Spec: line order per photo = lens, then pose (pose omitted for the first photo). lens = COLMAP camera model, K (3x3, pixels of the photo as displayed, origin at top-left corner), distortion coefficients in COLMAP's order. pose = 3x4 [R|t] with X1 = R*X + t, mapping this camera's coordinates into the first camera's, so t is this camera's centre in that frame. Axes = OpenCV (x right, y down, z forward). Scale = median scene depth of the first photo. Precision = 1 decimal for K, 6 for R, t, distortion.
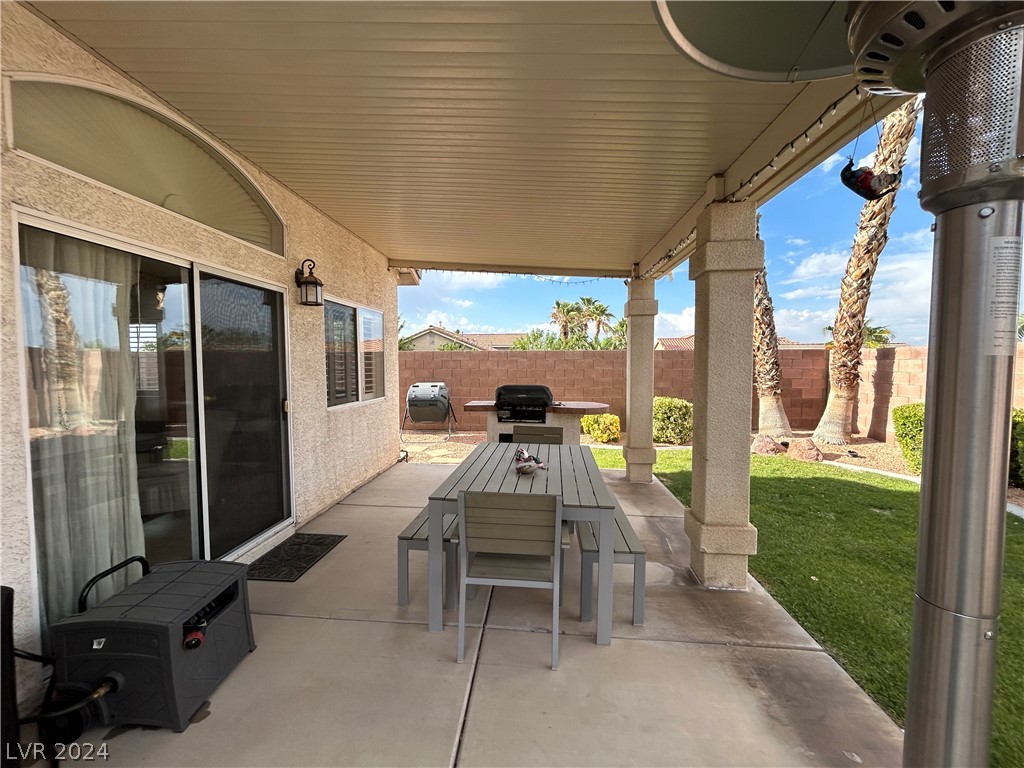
lens RADIAL K [[411.2, 0, 512.0], [0, 411.2, 384.0], [0, 0, 1]] dist [-0.002988, 0.000099]
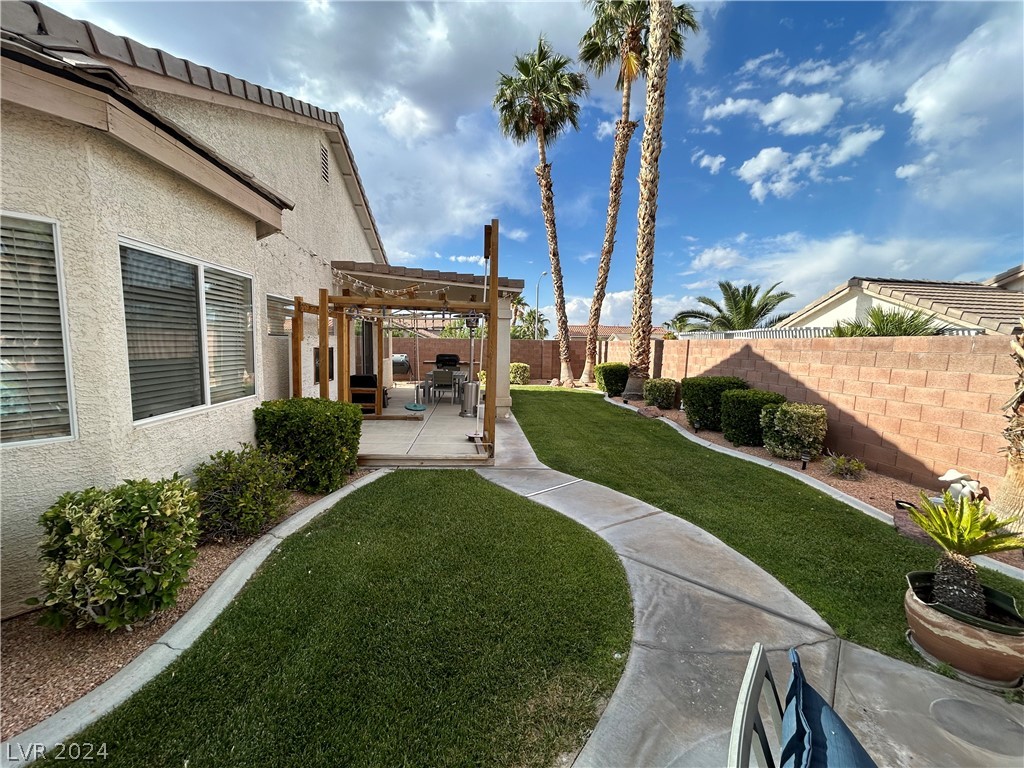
lens RADIAL K [[411.2, 0, 512.0], [0, 411.2, 384.0], [0, 0, 1]] dist [-0.002988, 0.000099]
pose [[0.985792, -0.012447, 0.167511, -0.005502], [0.004609, 0.998880, 0.047098, 0.026918], [-0.167909, -0.045657, 0.984745, -0.723836]]
